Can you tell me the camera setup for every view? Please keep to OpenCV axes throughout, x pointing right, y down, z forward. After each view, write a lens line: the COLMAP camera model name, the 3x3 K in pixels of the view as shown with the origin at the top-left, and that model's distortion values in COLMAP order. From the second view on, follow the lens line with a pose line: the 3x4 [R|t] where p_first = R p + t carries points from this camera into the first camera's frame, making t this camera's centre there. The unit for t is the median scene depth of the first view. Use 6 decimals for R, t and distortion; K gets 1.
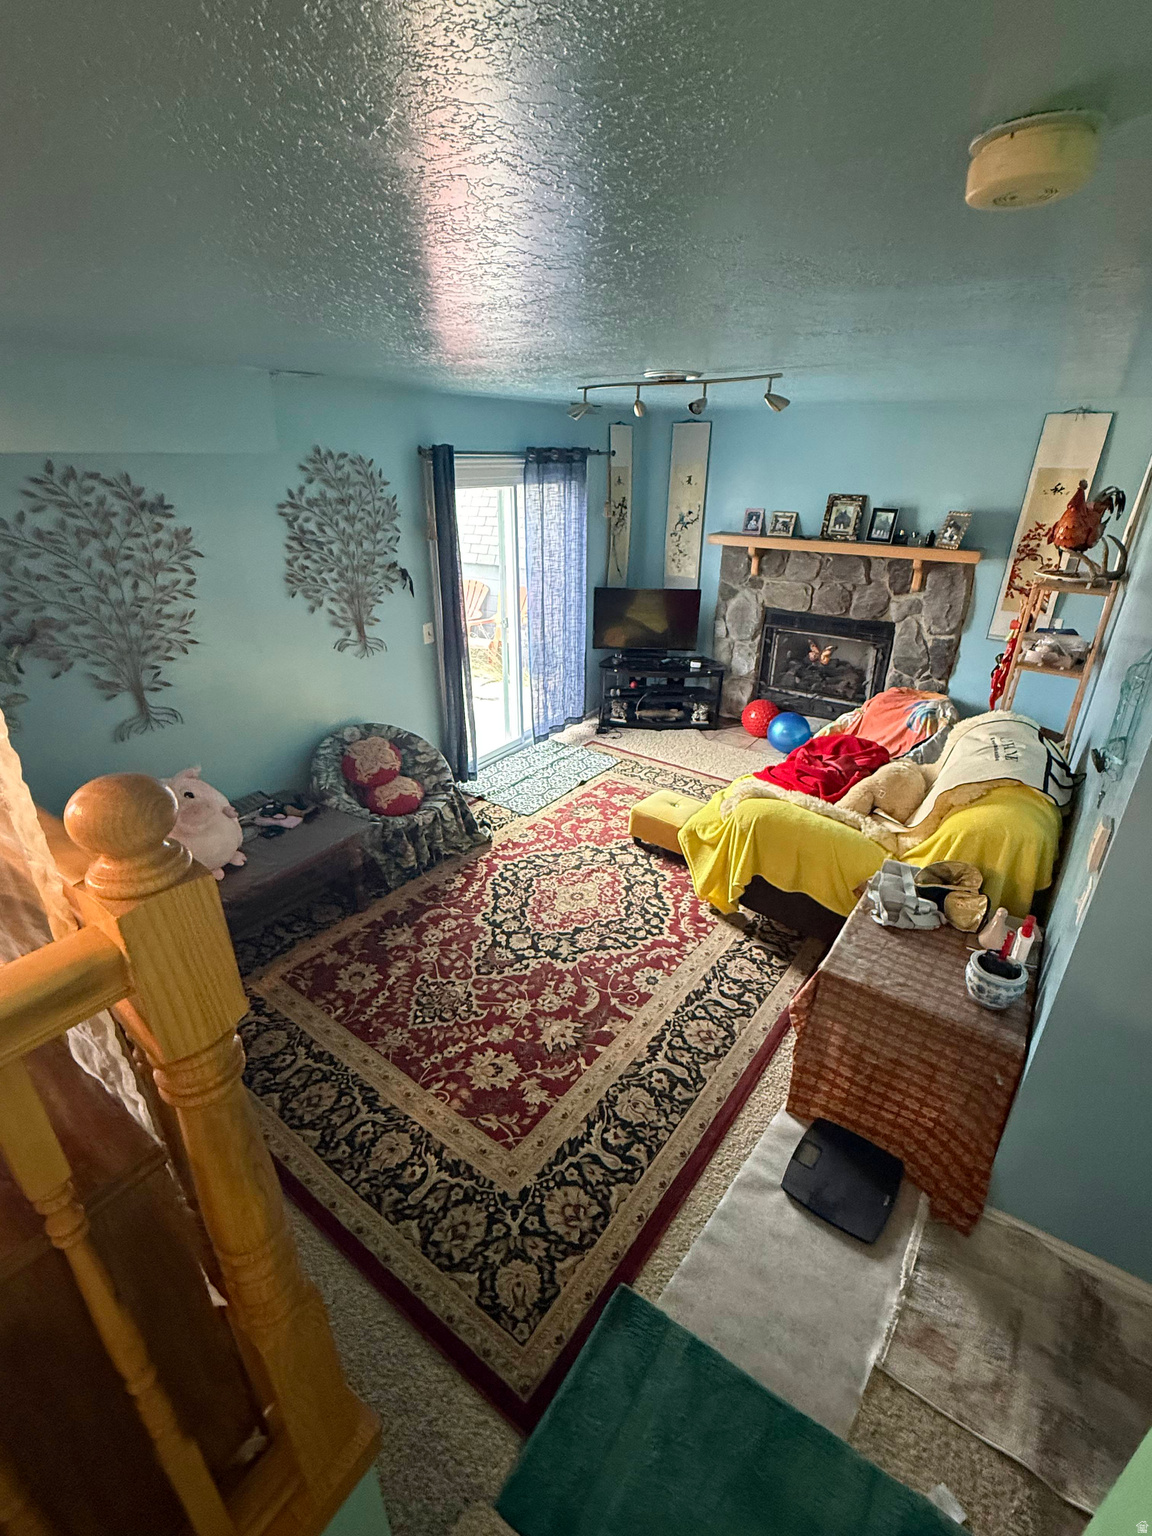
lens RADIAL K [[696.4, 0, 576.0], [0, 696.4, 768.0], [0, 0, 1]] dist [0.001609, -0.000684]
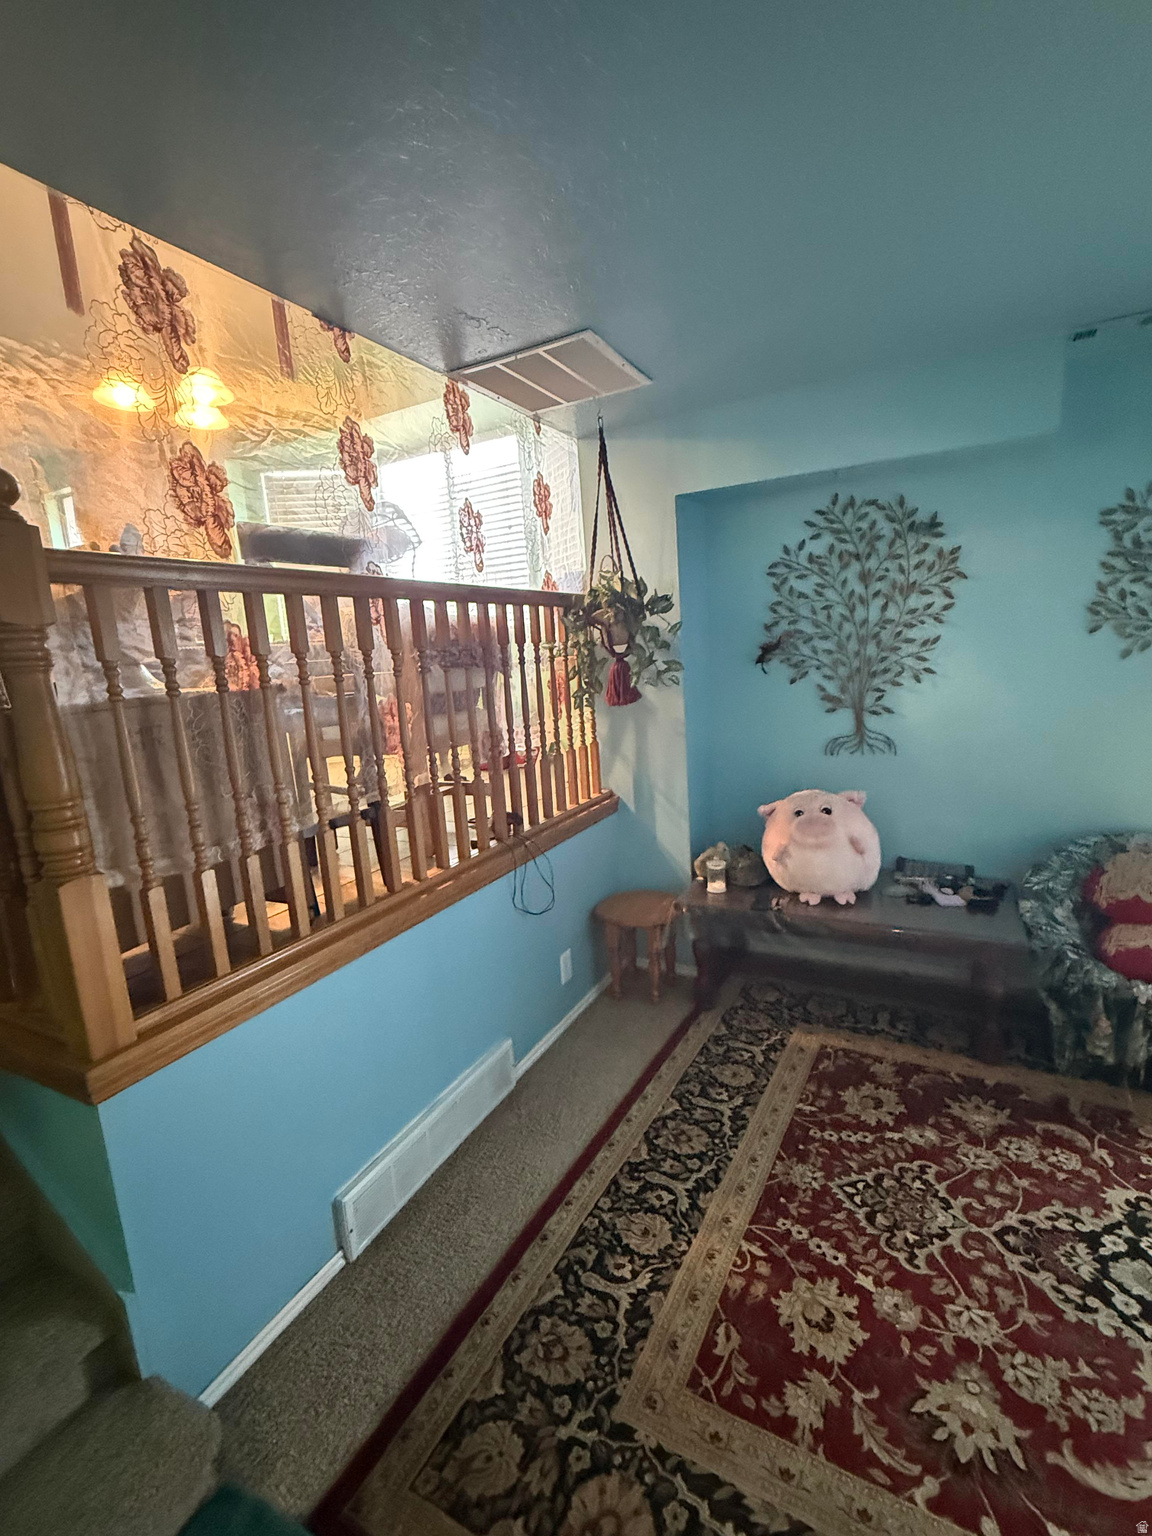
lens RADIAL K [[696.4, 0, 576.0], [0, 696.4, 768.0], [0, 0, 1]] dist [0.001609, -0.000684]
pose [[0.130233, 0.158713, -0.978698, 0.337771], [-0.348789, 0.931343, 0.104621, 0.003753], [0.928109, 0.327734, 0.176649, 0.504581]]
